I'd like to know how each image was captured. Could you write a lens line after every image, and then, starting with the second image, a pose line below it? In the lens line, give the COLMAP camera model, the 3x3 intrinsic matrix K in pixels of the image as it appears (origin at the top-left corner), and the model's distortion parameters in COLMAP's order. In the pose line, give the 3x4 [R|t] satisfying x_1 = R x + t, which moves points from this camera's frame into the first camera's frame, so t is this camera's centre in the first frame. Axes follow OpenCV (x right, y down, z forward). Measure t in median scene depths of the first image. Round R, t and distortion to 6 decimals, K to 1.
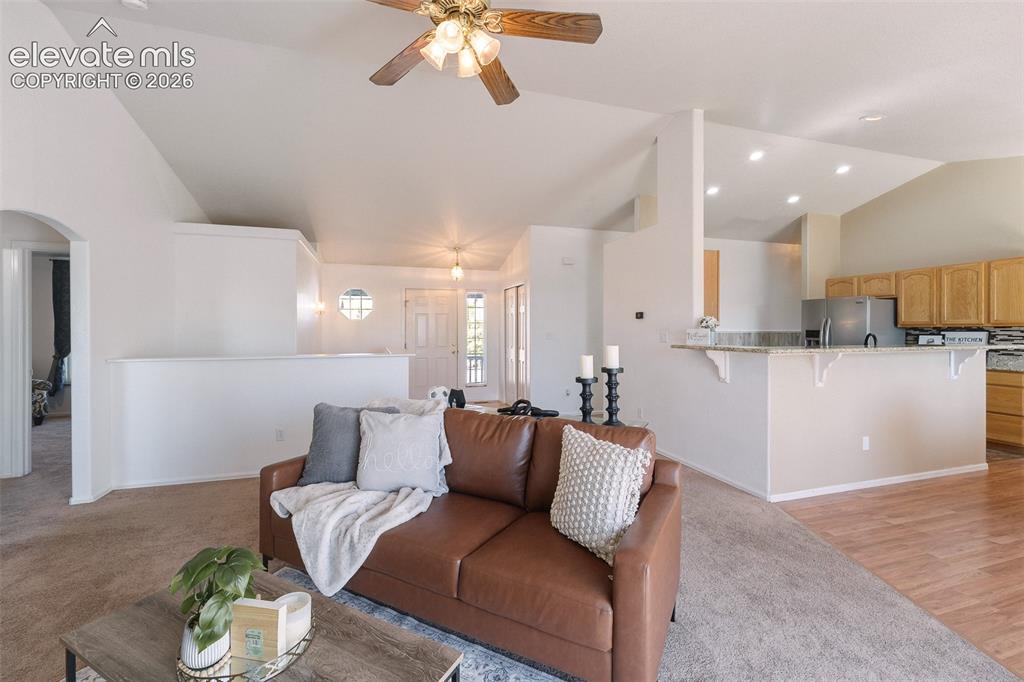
lens RADIAL K [[432.8, 0, 513.5], [0, 432.8, 323.3], [0, 0, 1]] dist [-0.004481, -0.000086]
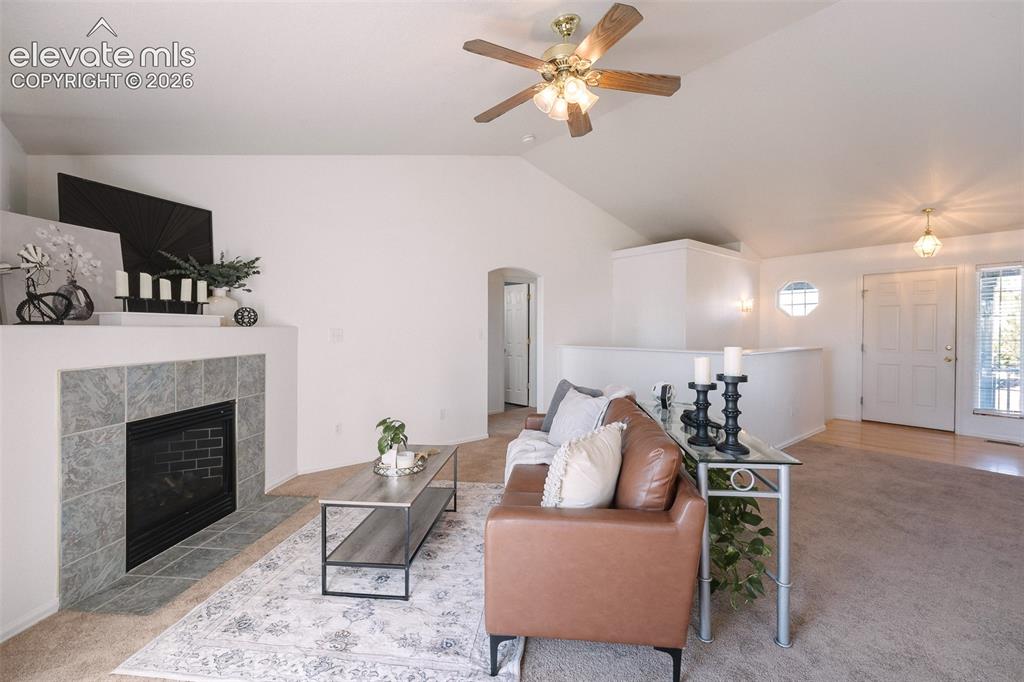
lens RADIAL K [[438.0, 0, 511.0], [0, 438.0, 335.1], [0, 0, 1]] dist [0.002288, -0.000209]
pose [[0.357786, 0.016581, -0.933657, 0.285771], [0.014329, 0.999627, 0.023244, 0.001799], [0.933694, -0.021694, 0.357415, 0.115052]]
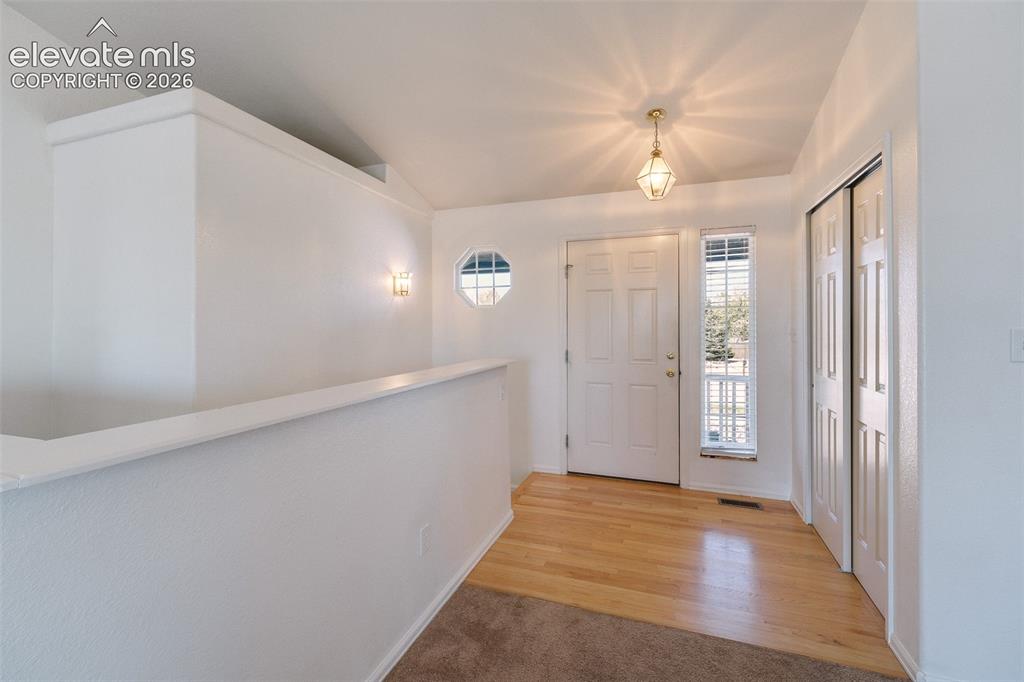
lens RADIAL K [[432.8, 0, 513.5], [0, 432.8, 323.3], [0, 0, 1]] dist [-0.004481, -0.000086]
pose [[0.794533, -0.001219, -0.607220, 0.003655], [0.008712, 0.999918, 0.009392, 0.009803], [0.607159, -0.012753, 0.794478, 0.597989]]
